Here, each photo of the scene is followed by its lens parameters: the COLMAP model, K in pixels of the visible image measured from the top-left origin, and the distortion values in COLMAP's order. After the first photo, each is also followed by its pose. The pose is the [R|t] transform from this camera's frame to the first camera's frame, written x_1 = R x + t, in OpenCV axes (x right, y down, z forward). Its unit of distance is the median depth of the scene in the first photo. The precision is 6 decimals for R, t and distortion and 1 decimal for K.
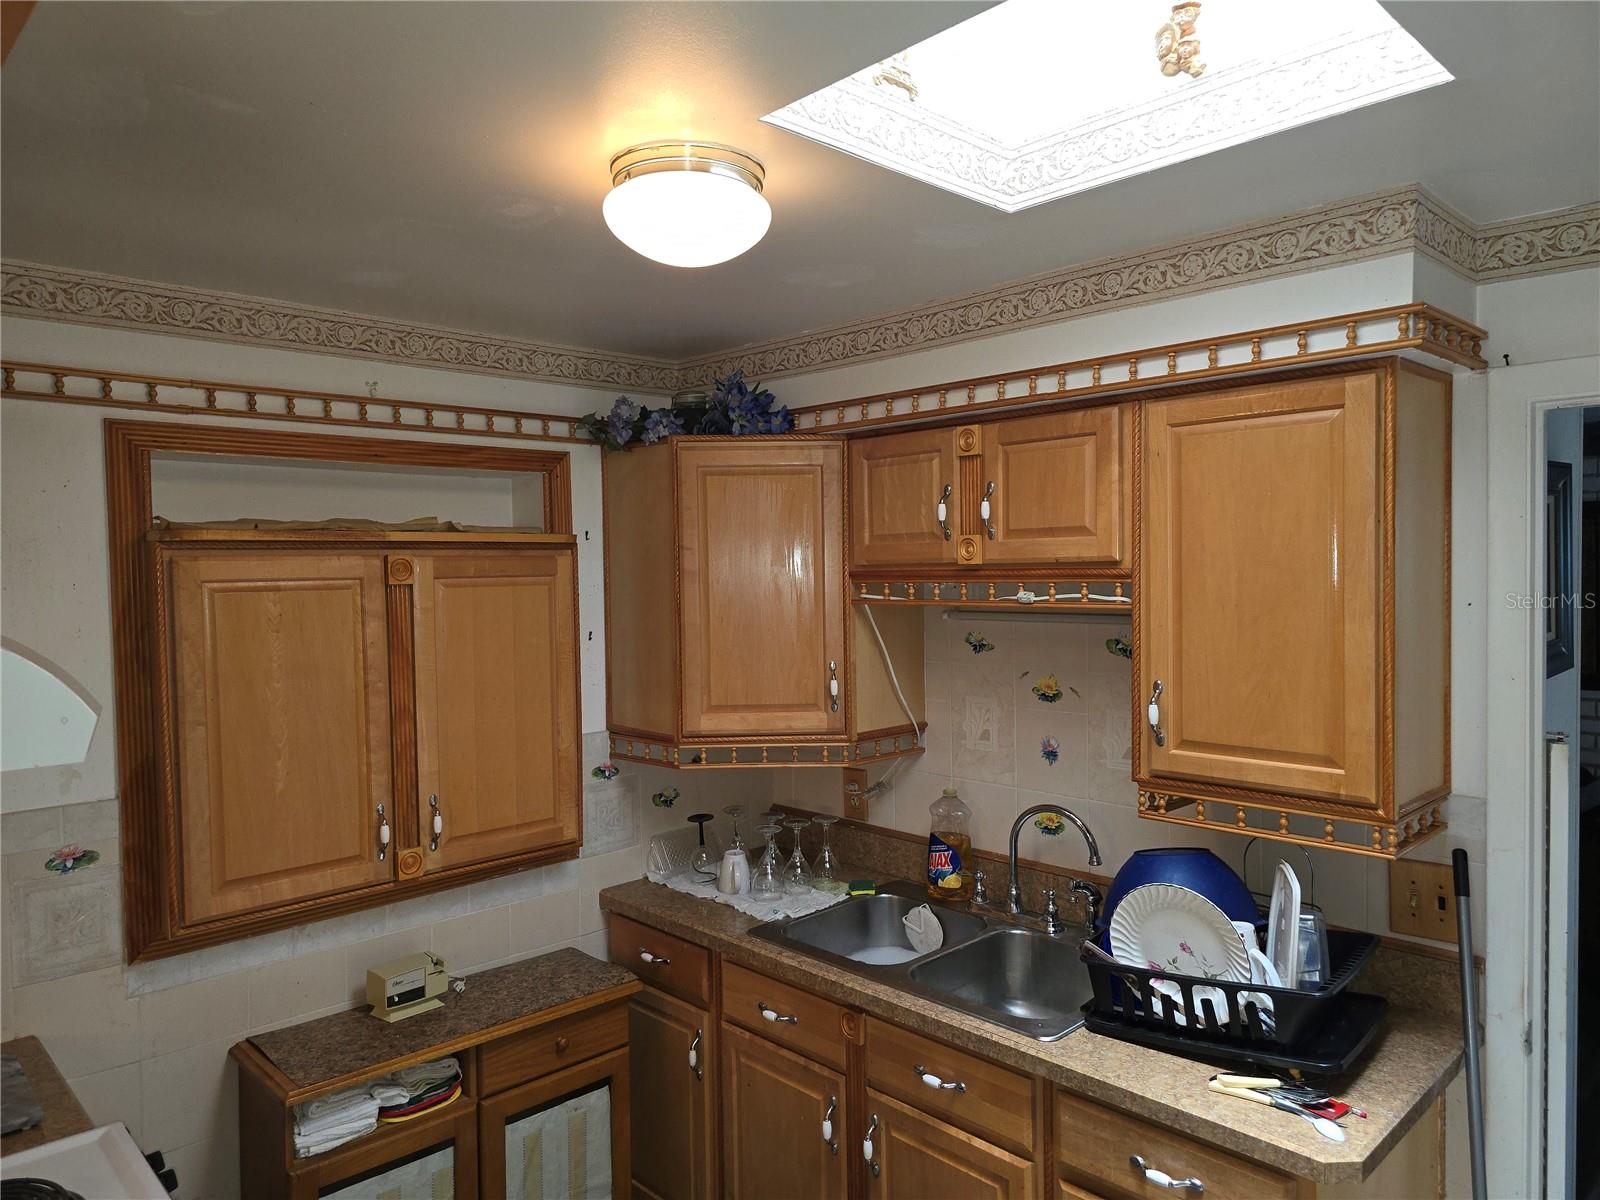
lens RADIAL K [[1073.4, 0, 797.6], [0, 1073.4, 591.7], [0, 0, 1]] dist [0.084765, -0.101208]
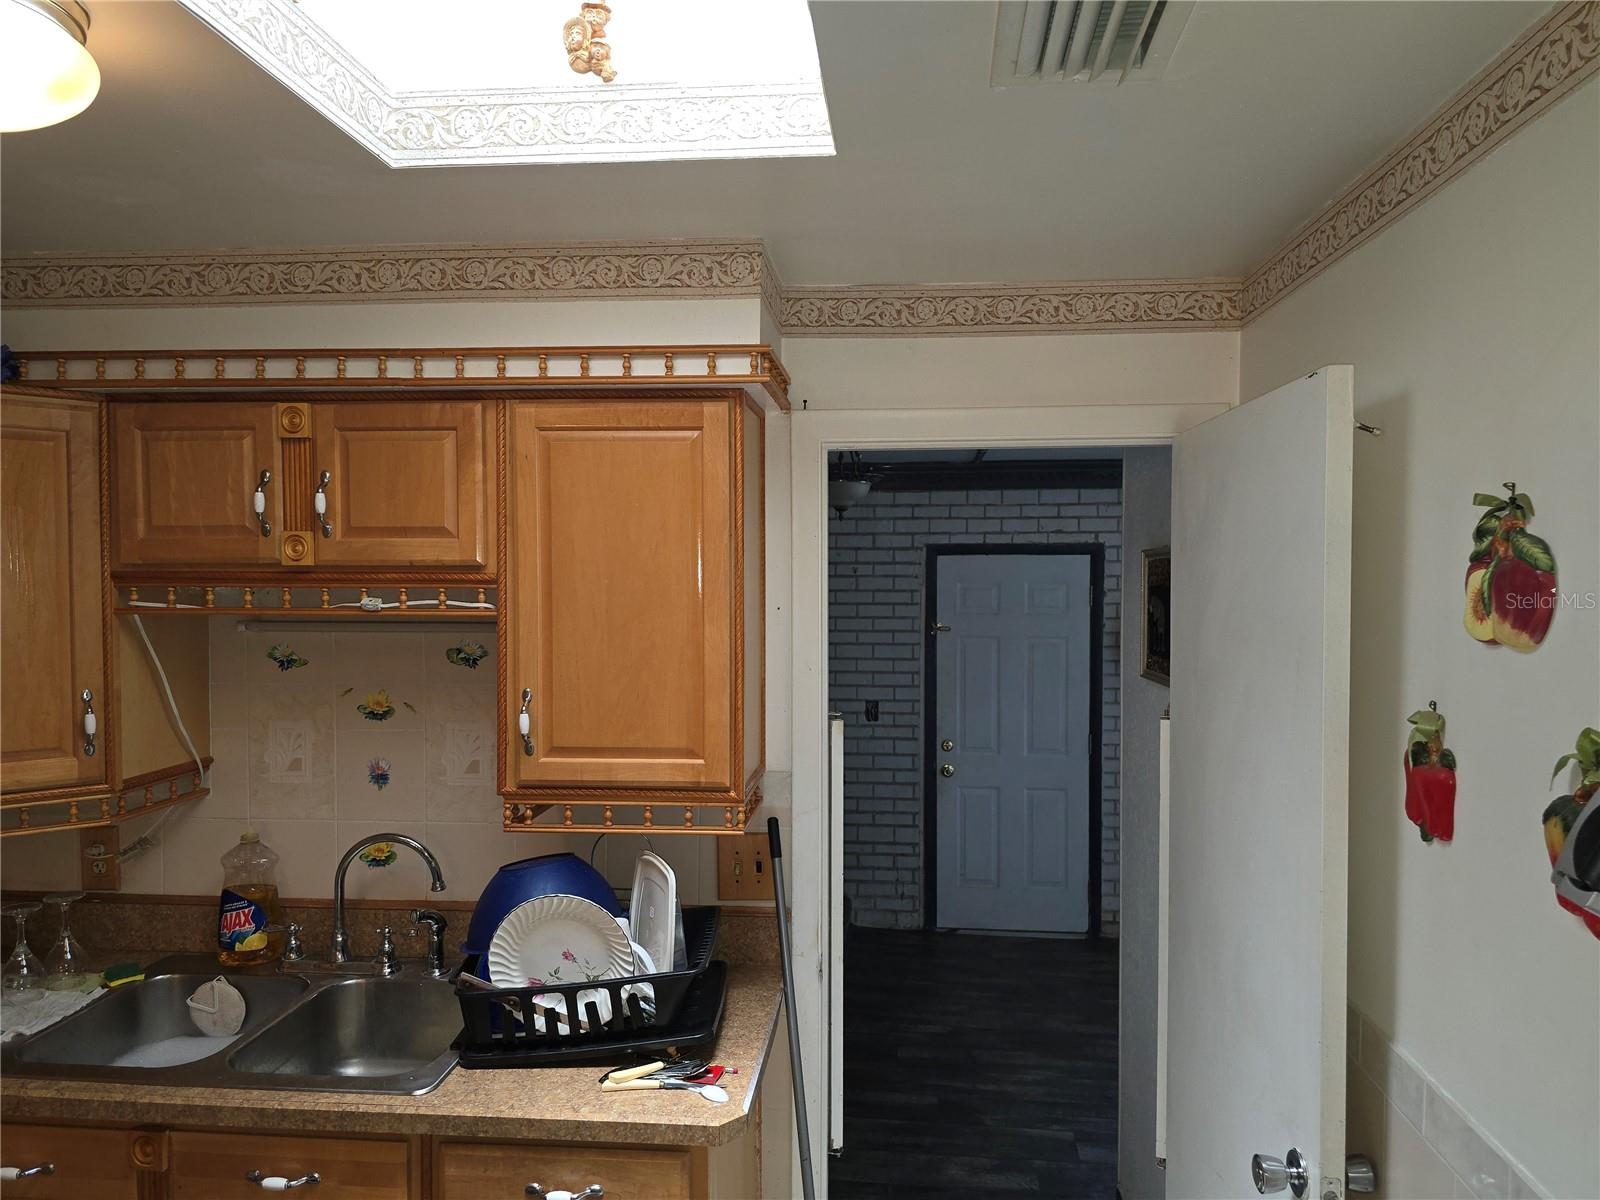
lens RADIAL K [[1073.5, 0, 800.0], [0, 1073.5, 600.0], [0, 0, 1]] dist [0.044944, -0.050526]
pose [[0.750561, -0.000992, 0.660801, -0.119388], [0.001118, 0.999999, 0.000231, 0.002092], [-0.660800, 0.000565, 0.750561, 0.105896]]
